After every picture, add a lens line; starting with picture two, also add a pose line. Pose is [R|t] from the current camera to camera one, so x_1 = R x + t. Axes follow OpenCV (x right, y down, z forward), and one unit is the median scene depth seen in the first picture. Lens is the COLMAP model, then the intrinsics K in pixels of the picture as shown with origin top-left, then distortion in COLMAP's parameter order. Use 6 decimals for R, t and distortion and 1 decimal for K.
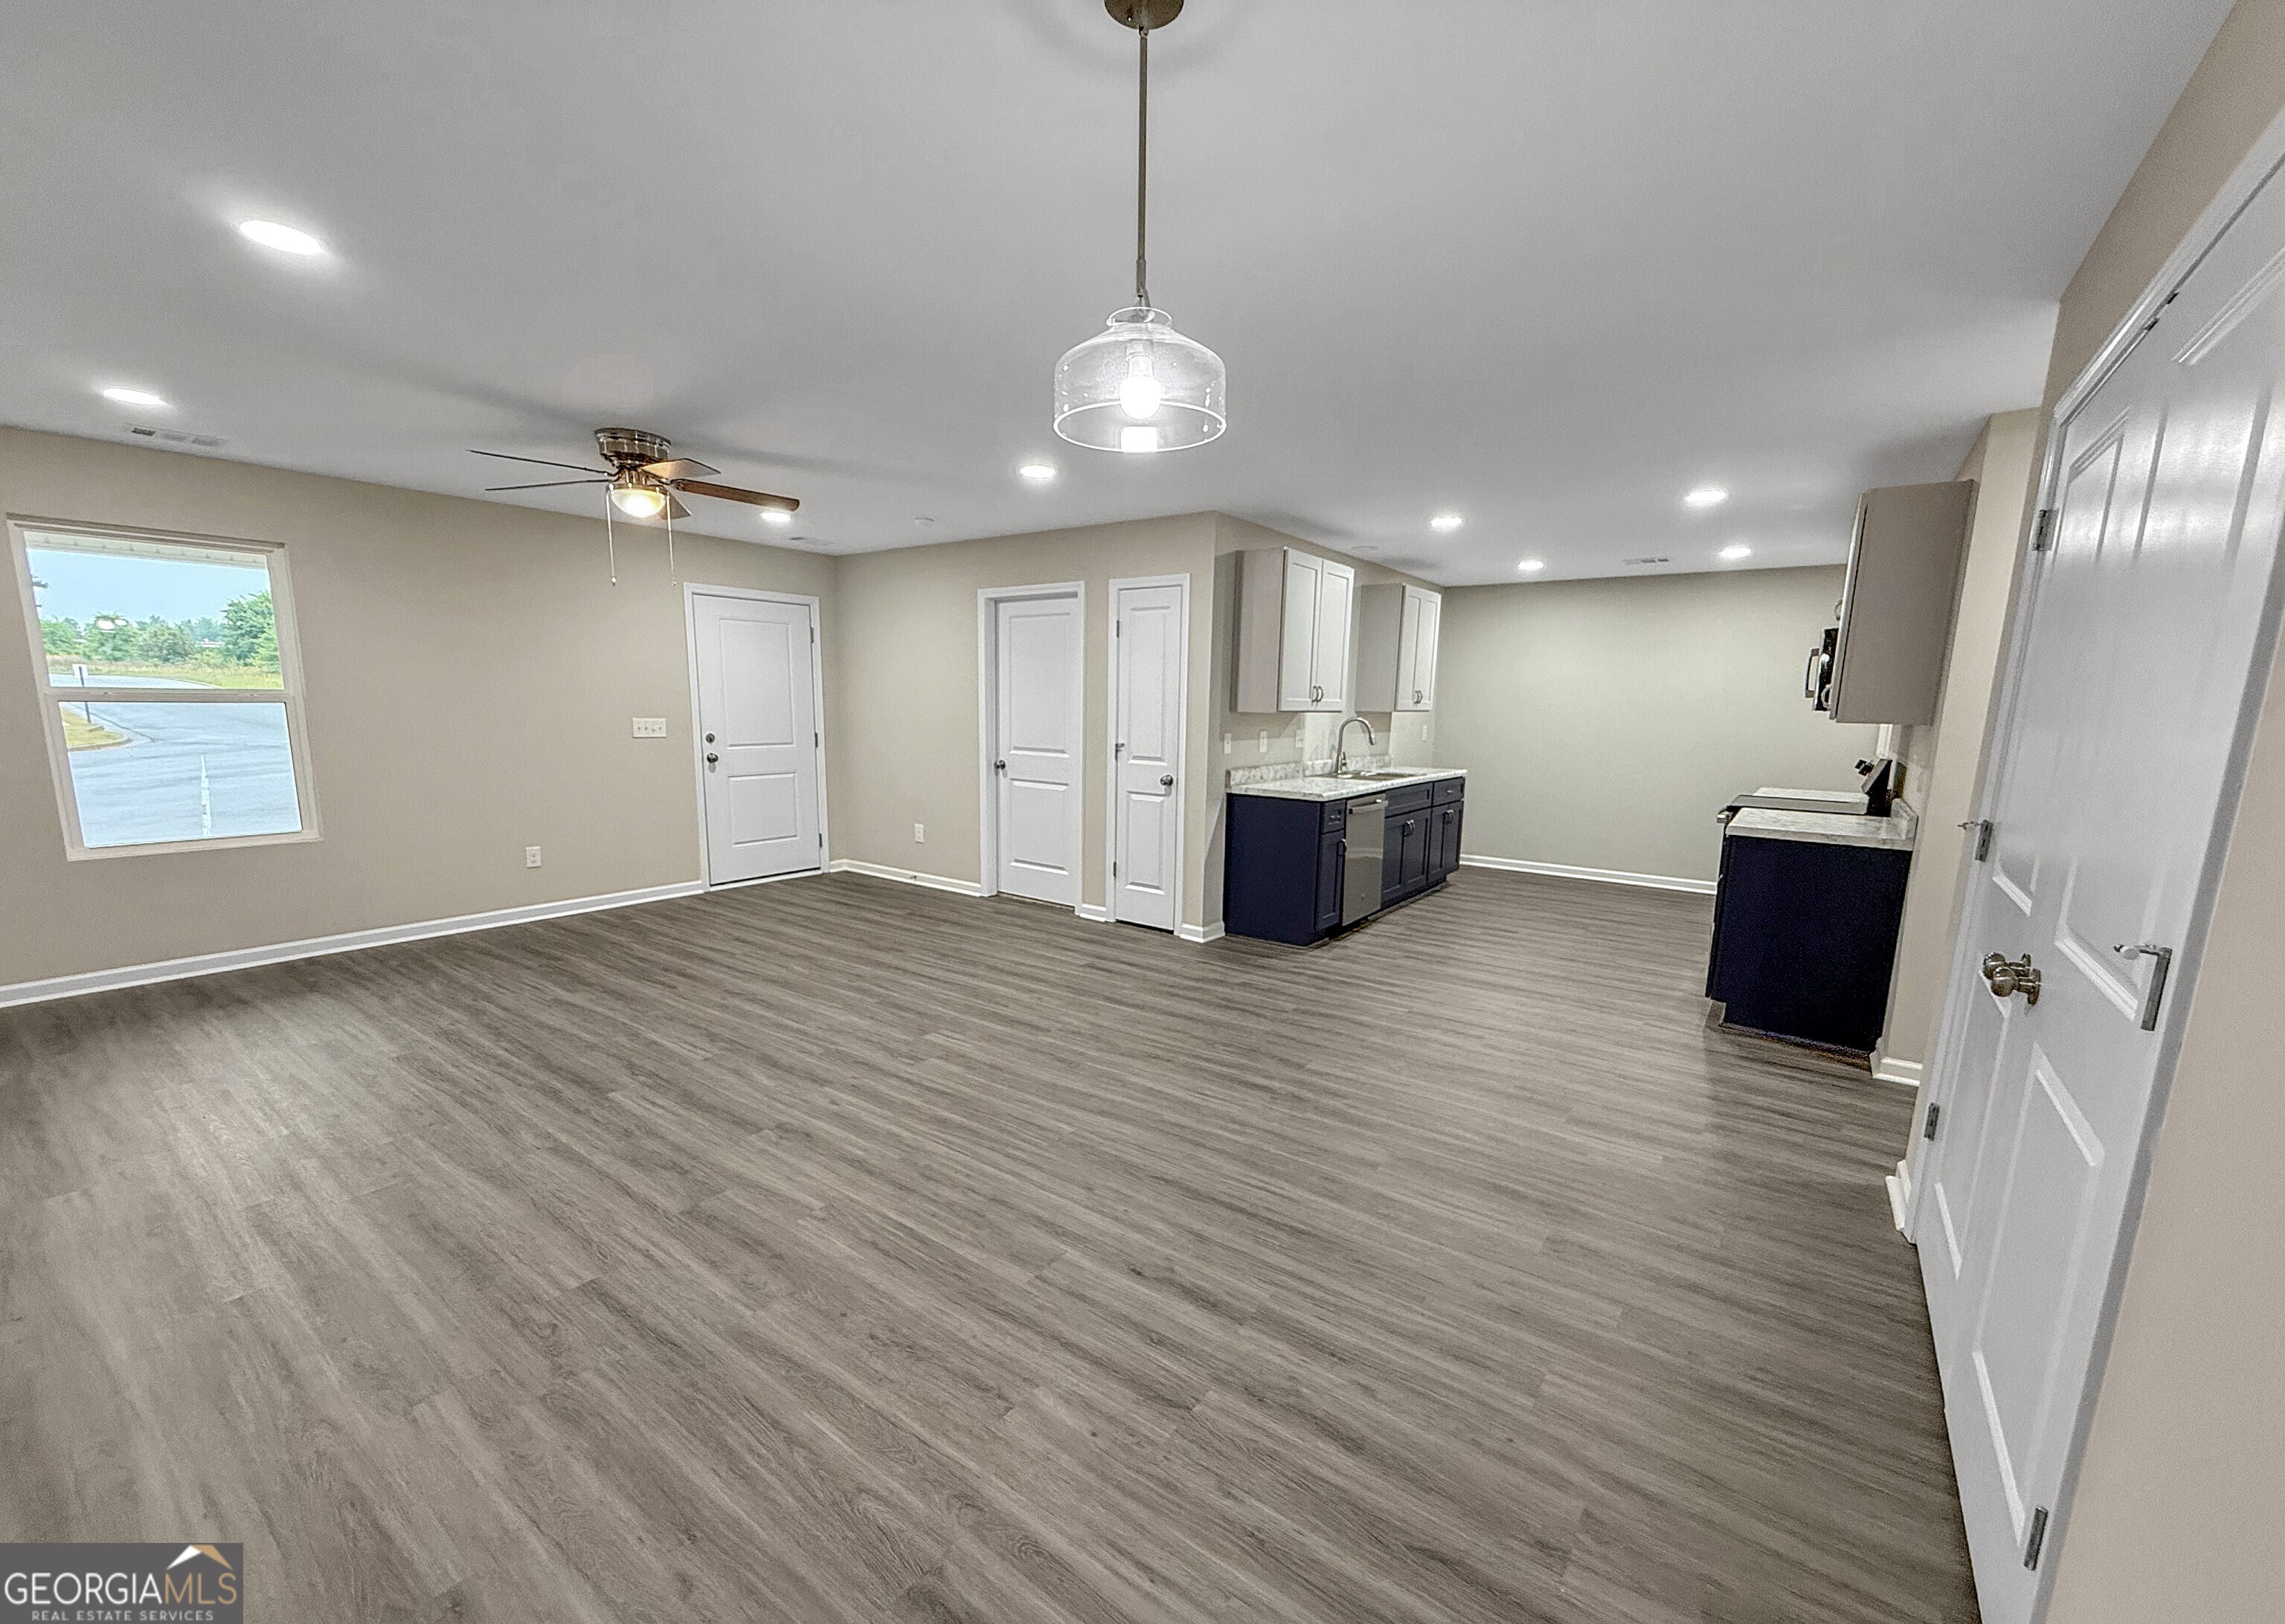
lens RADIAL K [[914.7, 0, 1156.3], [0, 914.7, 884.7], [0, 0, 1]] dist [-0.000872, 0.000650]
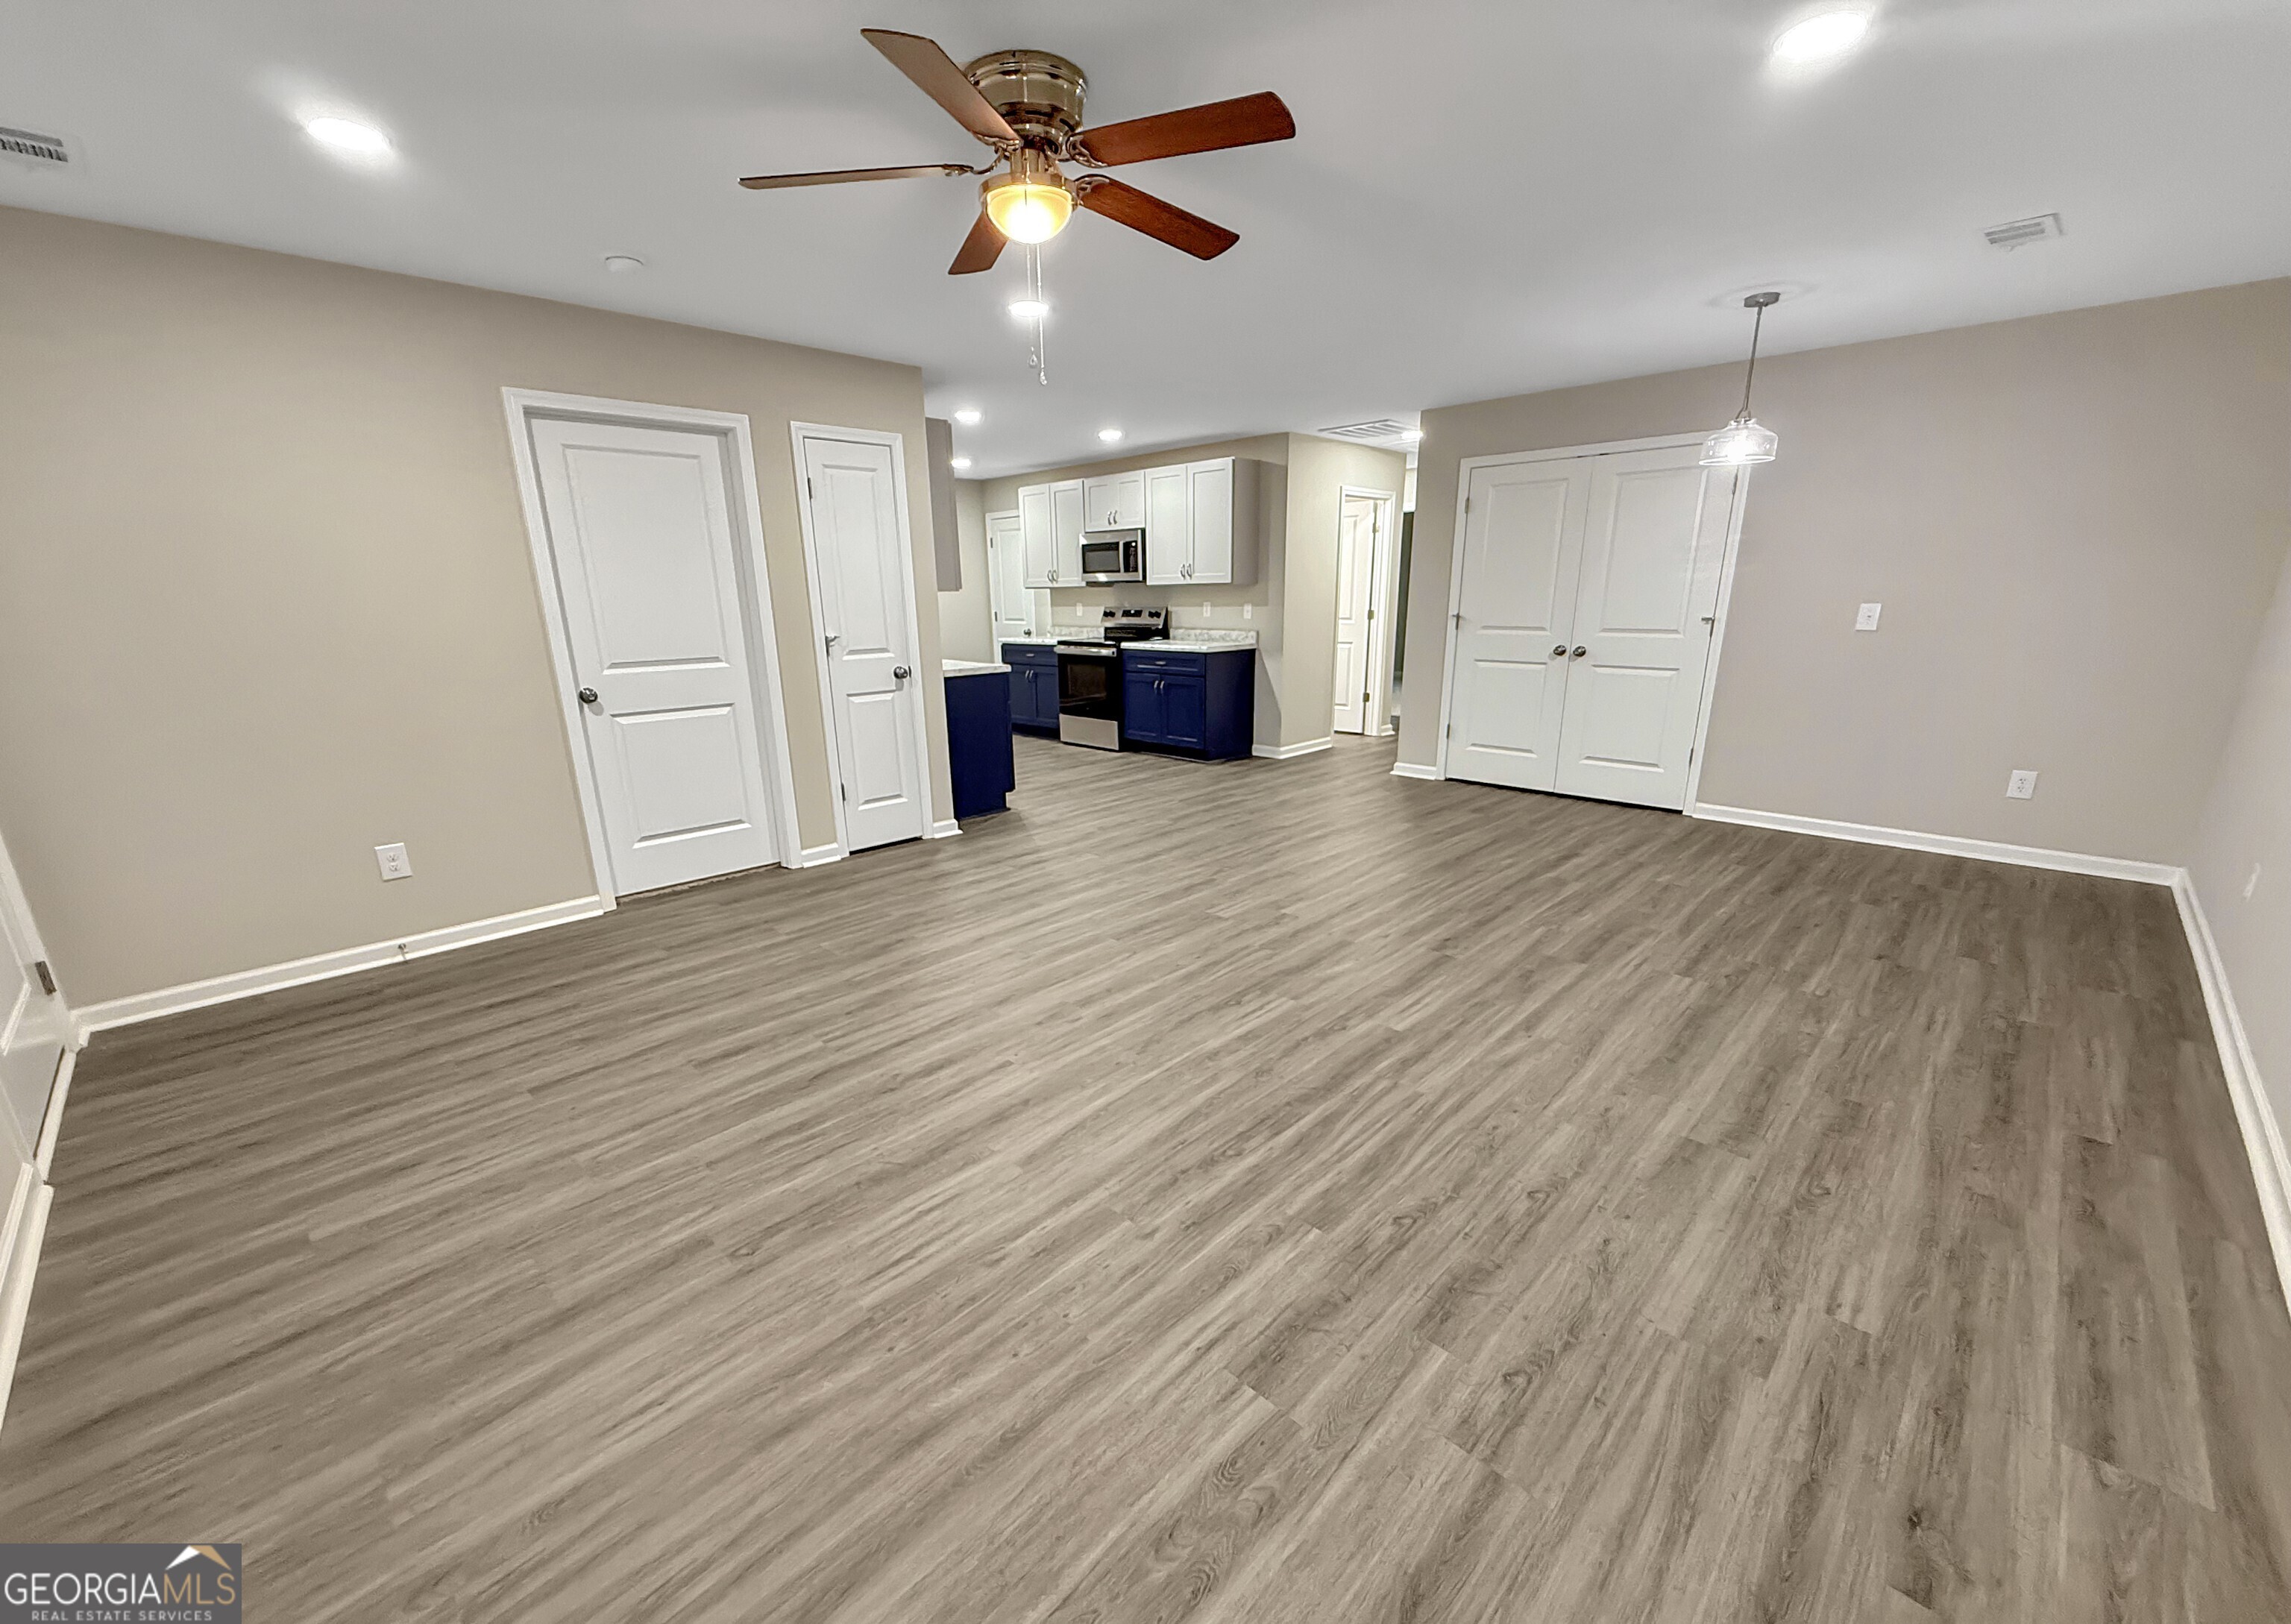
lens RADIAL K [[920.8, 0, 1132.8], [0, 920.8, 861.4], [0, 0, 1]] dist [0.002302, -0.000257]
pose [[0.146908, -0.302080, 0.941895, -0.871251], [0.214774, 0.939250, 0.267734, -0.134356], [-0.965552, 0.162963, 0.202862, 0.634764]]
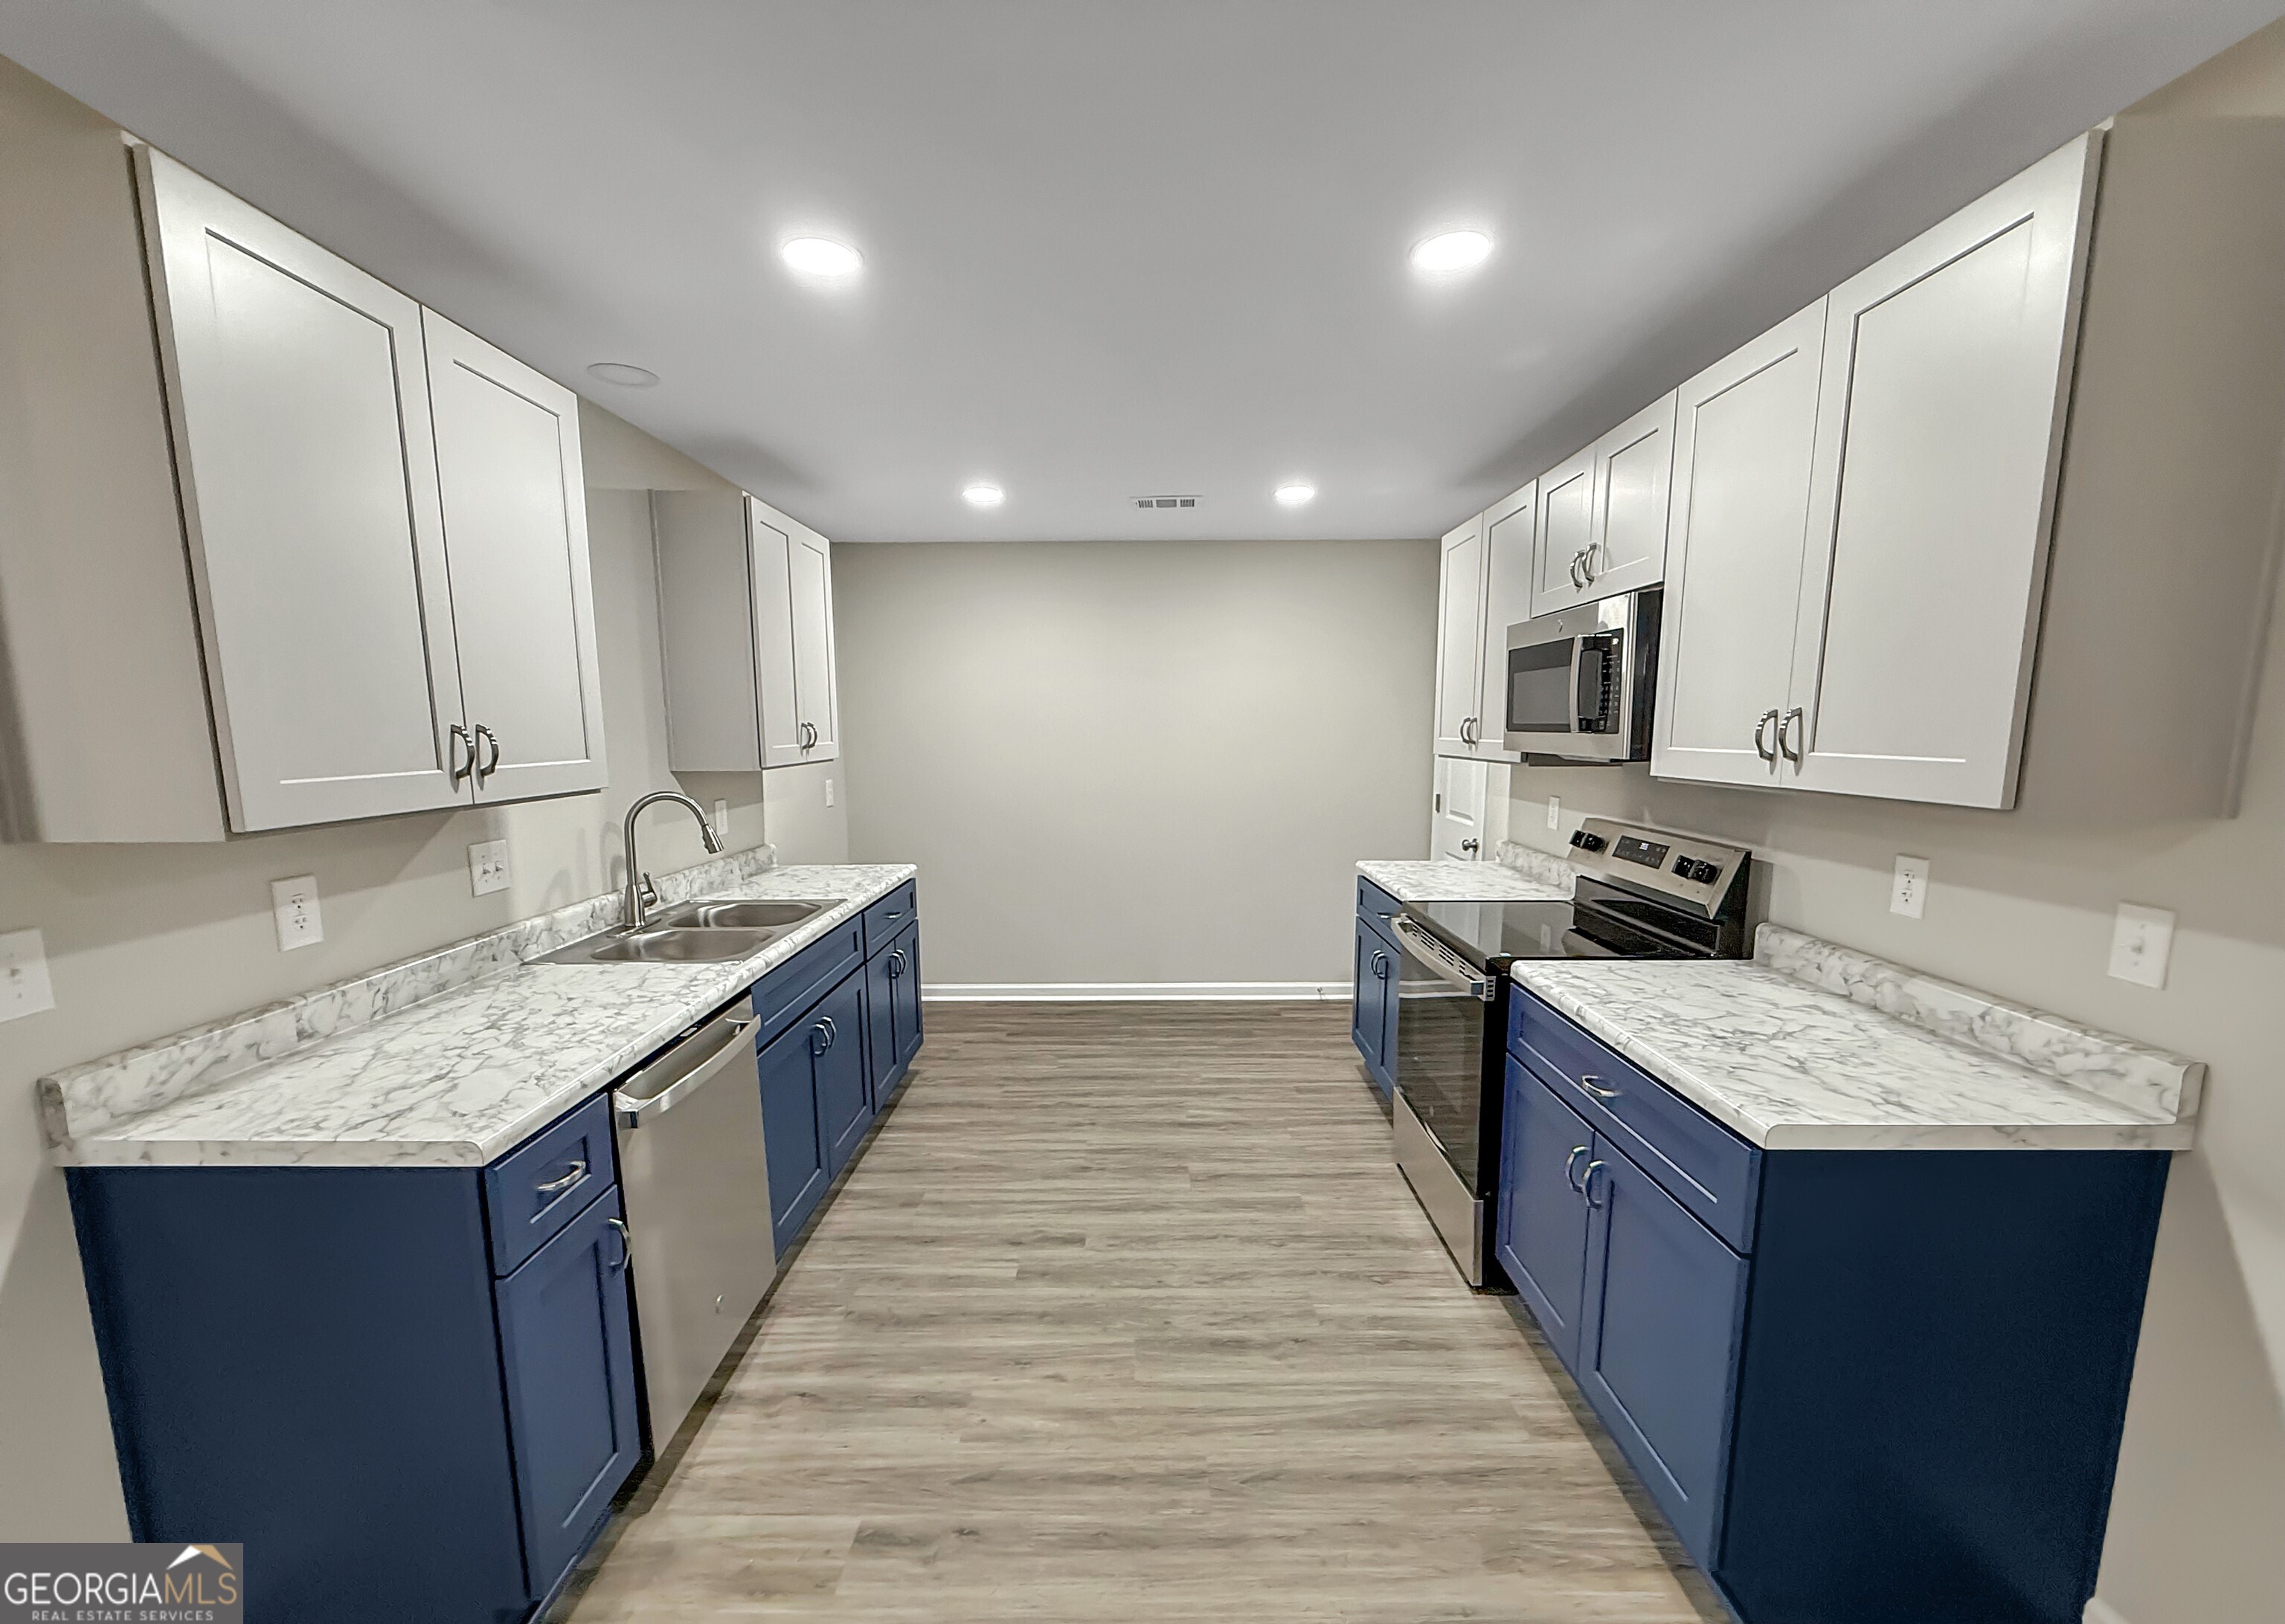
lens RADIAL K [[880.9, 0, 1126.7], [0, 880.9, 840.1], [0, 0, 1]] dist [-0.000086, 0.000009]
pose [[0.816661, -0.095599, 0.569144, 0.185483], [0.132308, 0.990932, -0.023401, -0.144281], [-0.561746, 0.094413, 0.821905, 0.638662]]
